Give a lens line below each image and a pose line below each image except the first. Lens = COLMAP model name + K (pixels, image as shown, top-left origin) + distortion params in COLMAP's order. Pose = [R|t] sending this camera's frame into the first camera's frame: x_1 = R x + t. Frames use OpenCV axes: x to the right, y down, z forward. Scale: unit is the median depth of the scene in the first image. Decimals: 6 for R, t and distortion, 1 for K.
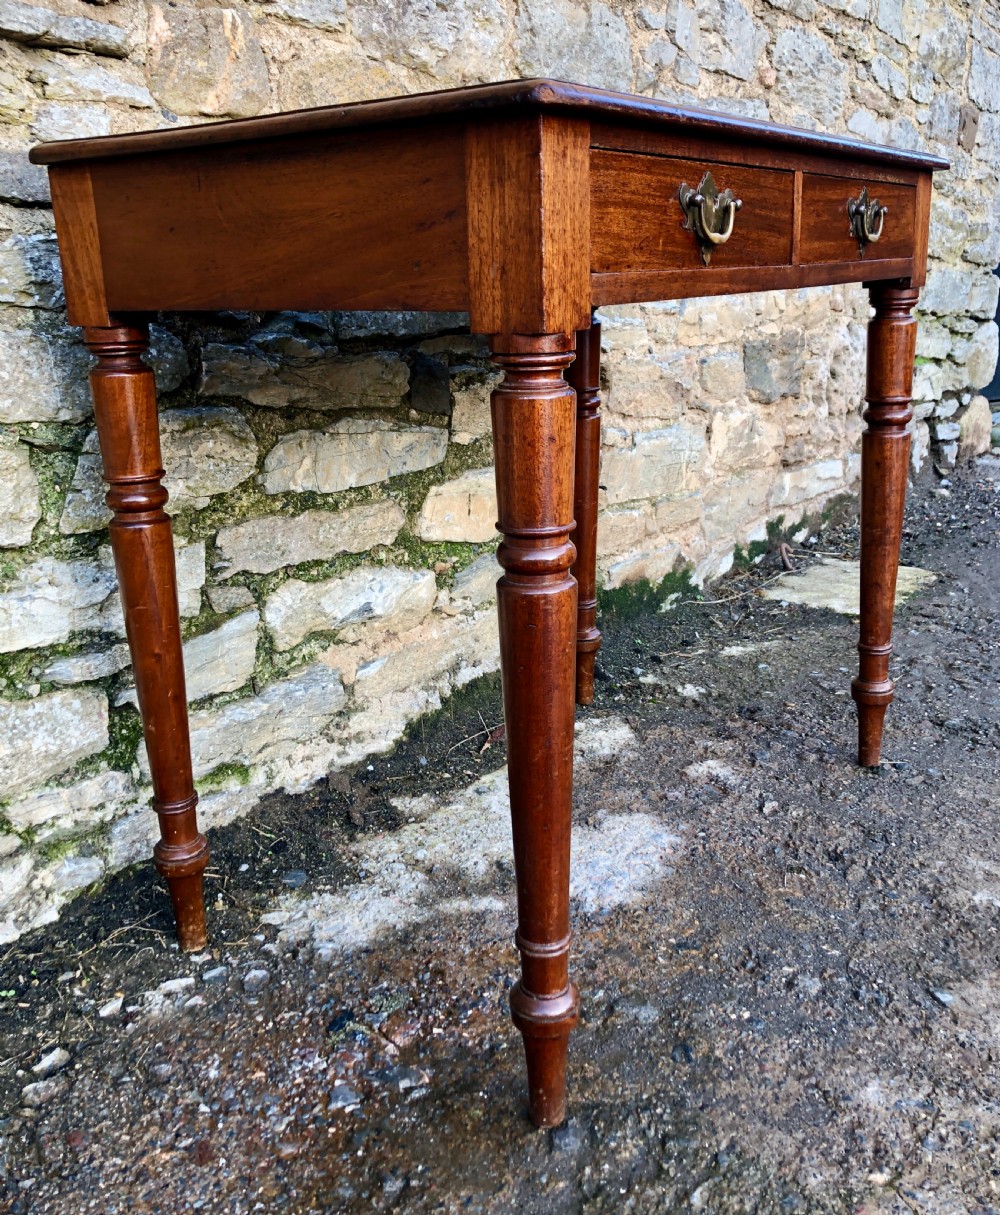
lens RADIAL K [[1150.6, 0, 505.7], [0, 1150.6, 565.8], [0, 0, 1]] dist [0.017218, 0.000000]
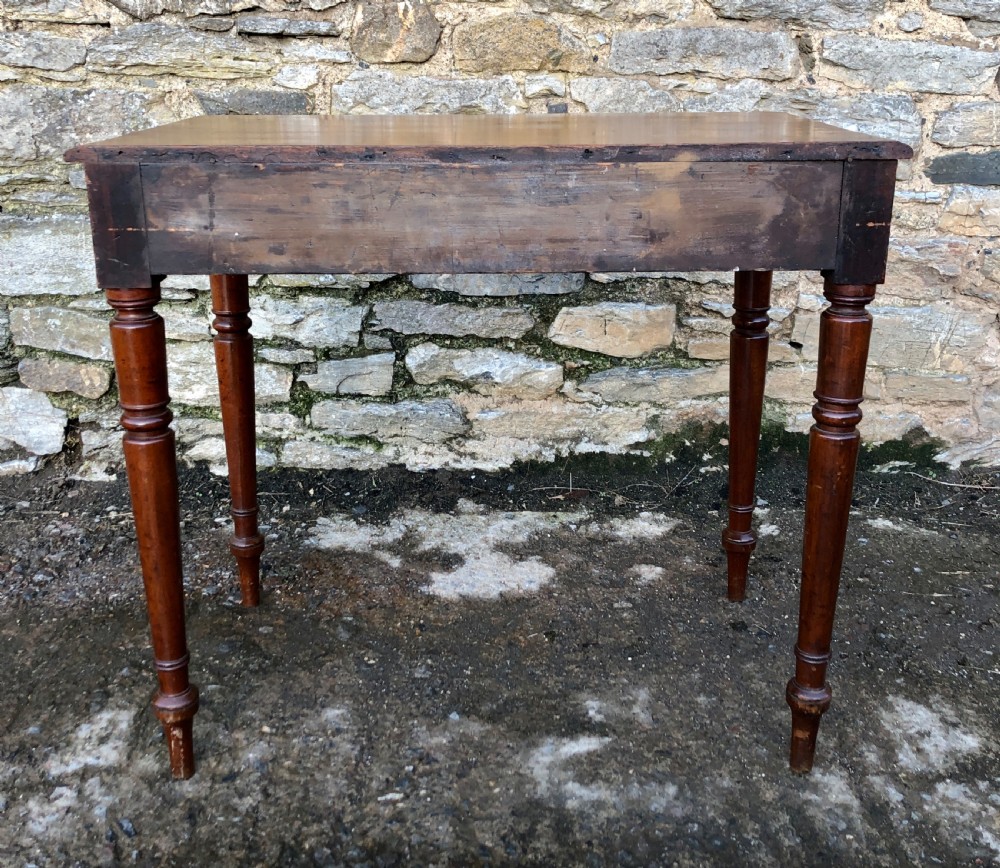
lens RADIAL K [[1102.6, 0, 502.6], [0, 1102.6, 369.7], [0, 0, 1]] dist [0.033779, 0.000000]
pose [[0.619833, 0.265706, -0.738382, 1.093820], [-0.218430, 0.962165, 0.162873, -0.239973], [0.753721, 0.060330, 0.654419, 0.078559]]
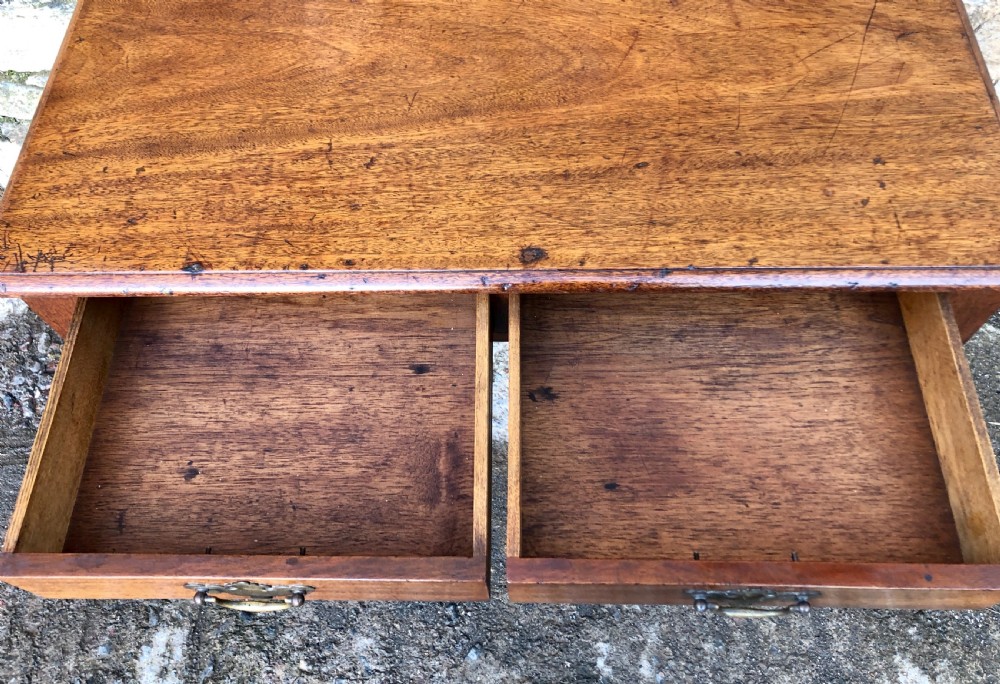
lens RADIAL K [[852.3, 0, 482.8], [0, 852.3, 286.5], [0, 0, 1]] dist [-0.003898, 0.035649]
pose [[0.555746, 0.715529, -0.423279, 0.425006], [-0.174753, 0.598314, 0.781973, -0.694795], [0.812778, -0.360609, 0.457552, 0.534621]]
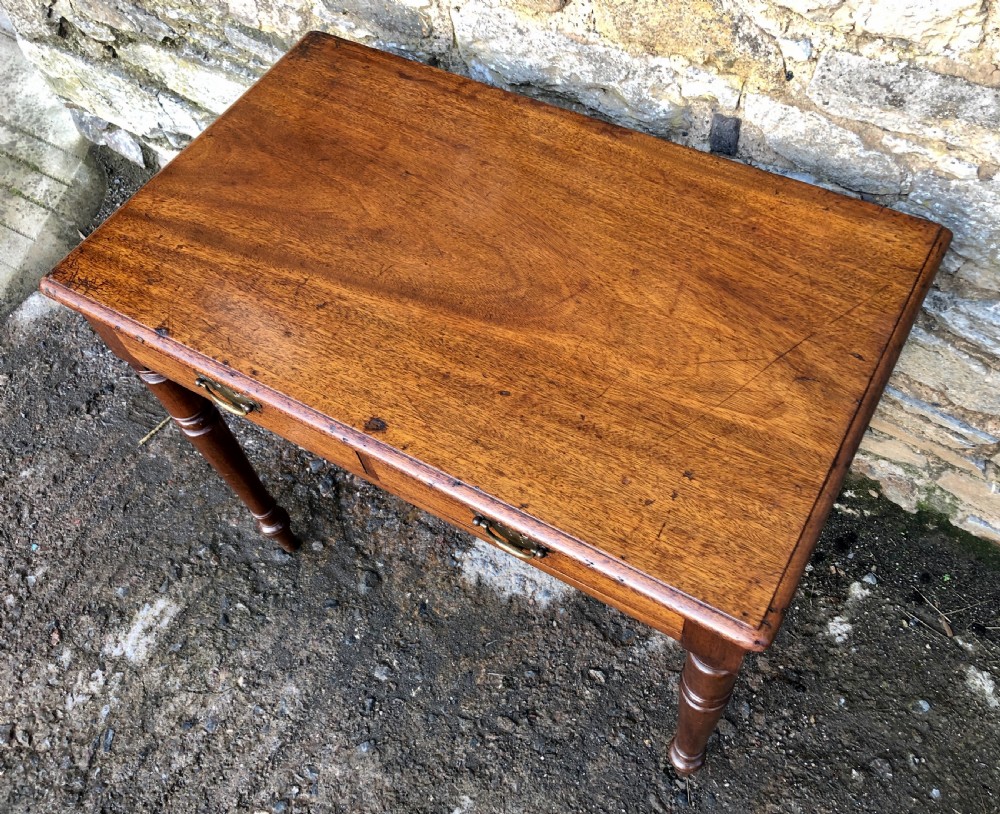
lens RADIAL K [[888.4, 0, 522.3], [0, 888.4, 396.8], [0, 0, 1]] dist [0.012397, 0.012094]
pose [[0.085006, 0.842244, -0.532353, 0.549420], [-0.172901, 0.538650, 0.824598, -0.876918], [0.981264, 0.021948, 0.191413, 0.785927]]
